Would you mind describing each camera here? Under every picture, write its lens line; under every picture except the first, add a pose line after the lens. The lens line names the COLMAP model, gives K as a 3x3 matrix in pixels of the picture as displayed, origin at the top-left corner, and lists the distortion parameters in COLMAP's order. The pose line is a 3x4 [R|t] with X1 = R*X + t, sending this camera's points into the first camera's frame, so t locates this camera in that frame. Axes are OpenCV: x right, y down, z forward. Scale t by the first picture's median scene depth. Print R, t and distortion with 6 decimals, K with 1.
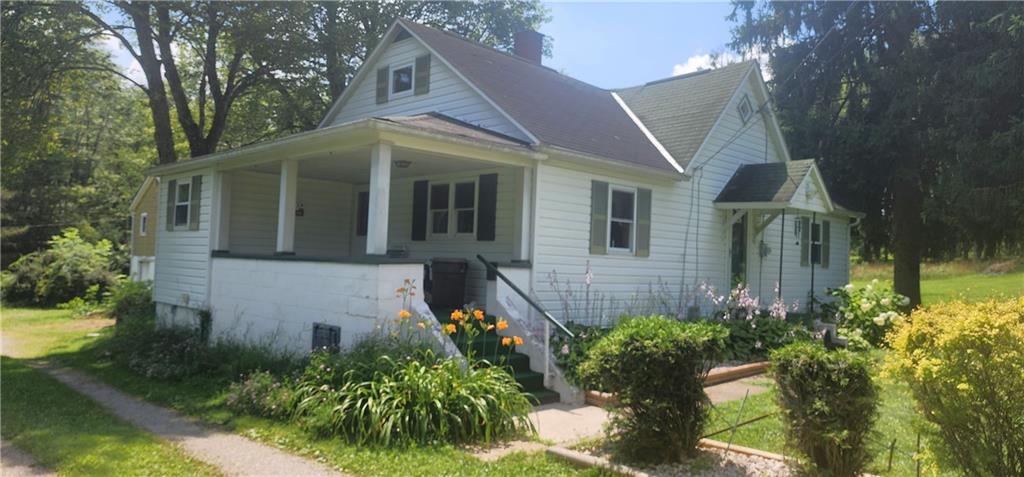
lens RADIAL K [[669.1, 0, 510.4], [0, 669.1, 241.8], [0, 0, 1]] dist [0.010144, 0.000113]
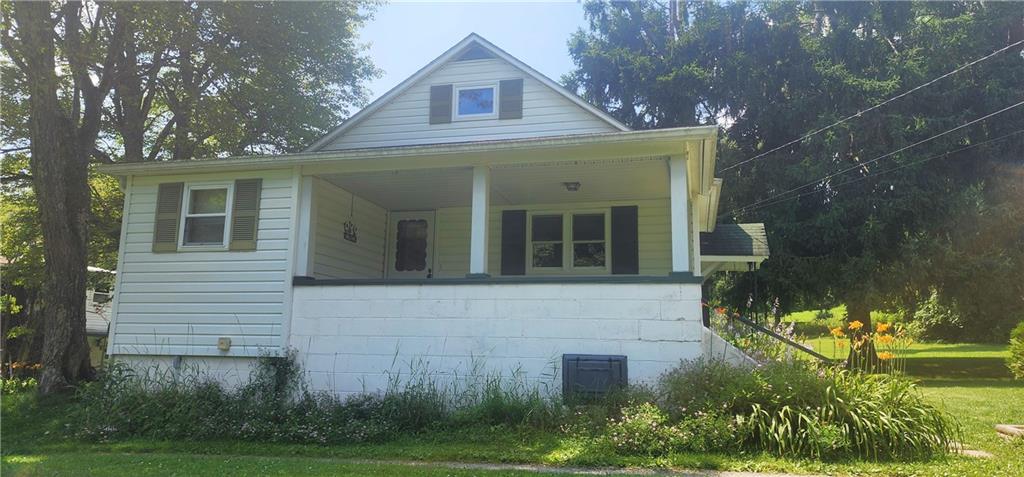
lens RADIAL K [[669.1, 0, 510.4], [0, 669.1, 236.4], [0, 0, 1]] dist [0.010144, 0.000113]
pose [[0.875481, 0.066911, 0.478598, -0.596828], [-0.008058, 0.992252, -0.123983, 0.059691], [-0.483186, 0.104688, 0.869236, 0.220220]]
